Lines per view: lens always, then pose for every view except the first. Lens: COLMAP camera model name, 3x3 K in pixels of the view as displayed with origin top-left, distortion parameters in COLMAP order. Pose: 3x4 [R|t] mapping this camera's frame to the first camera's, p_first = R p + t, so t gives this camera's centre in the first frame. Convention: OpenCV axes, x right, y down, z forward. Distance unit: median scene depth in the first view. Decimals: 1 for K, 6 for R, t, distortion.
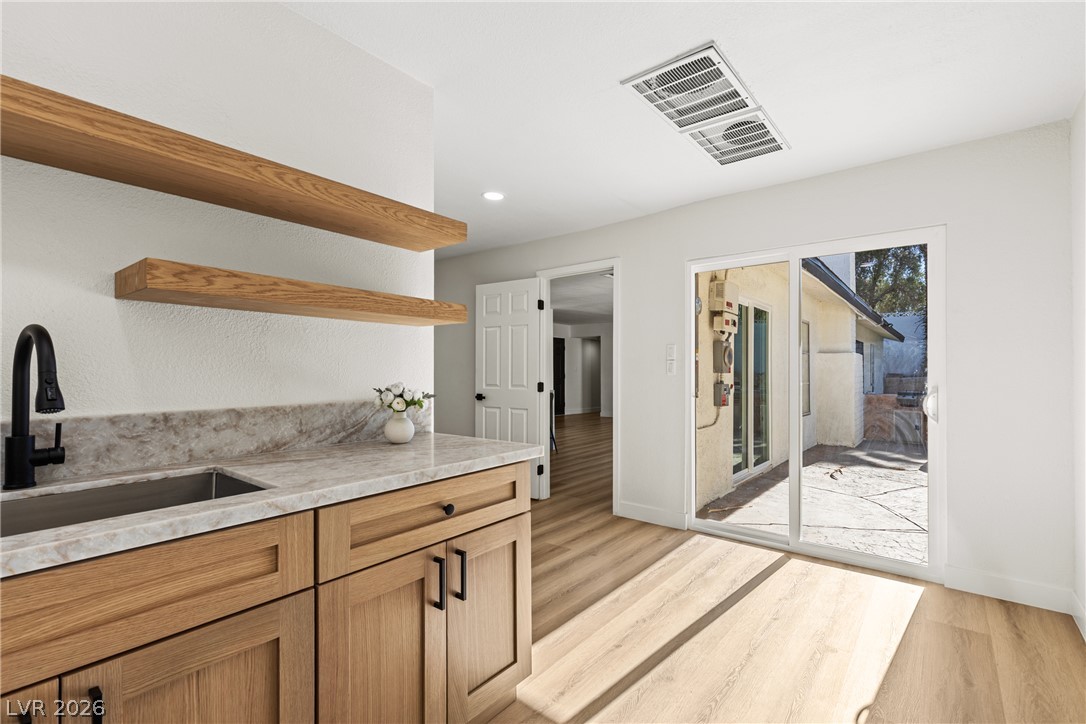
lens RADIAL K [[490.2, 0, 549.5], [0, 490.2, 370.2], [0, 0, 1]] dist [0.009994, -0.000161]
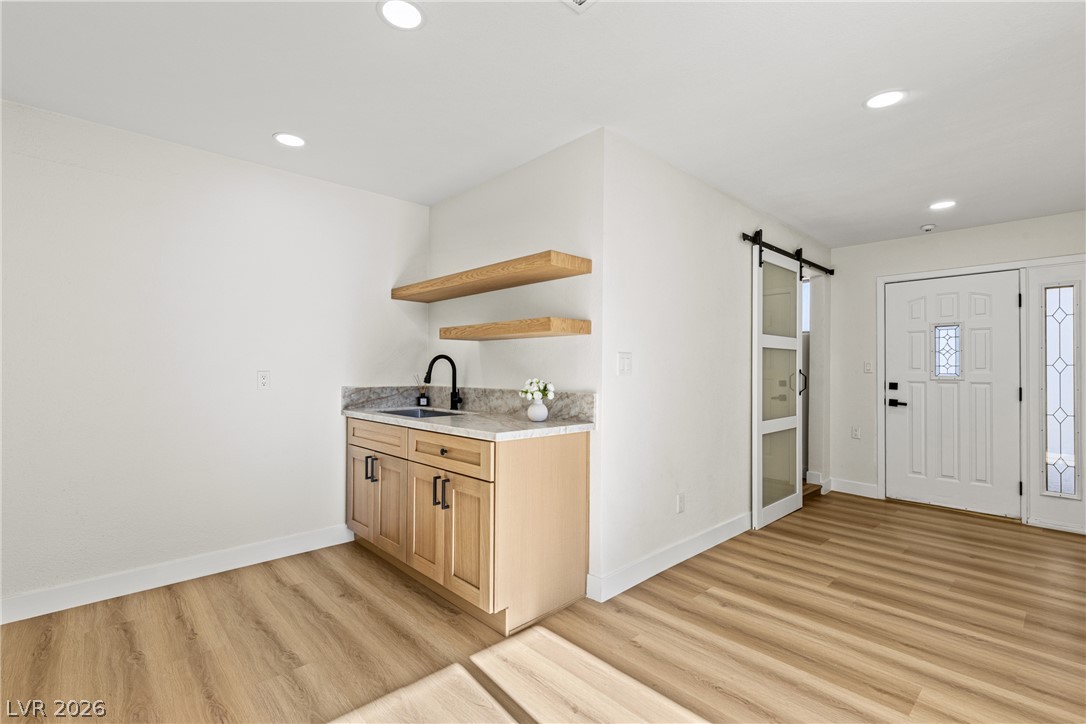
lens RADIAL K [[490.2, 0, 549.5], [0, 490.2, 370.2], [0, 0, 1]] dist [0.009994, -0.000161]
pose [[-0.139207, -0.000092, -0.990263, 1.418524], [-0.004428, 0.999990, 0.000530, -0.000879], [0.990253, 0.004458, -0.139206, 1.593077]]
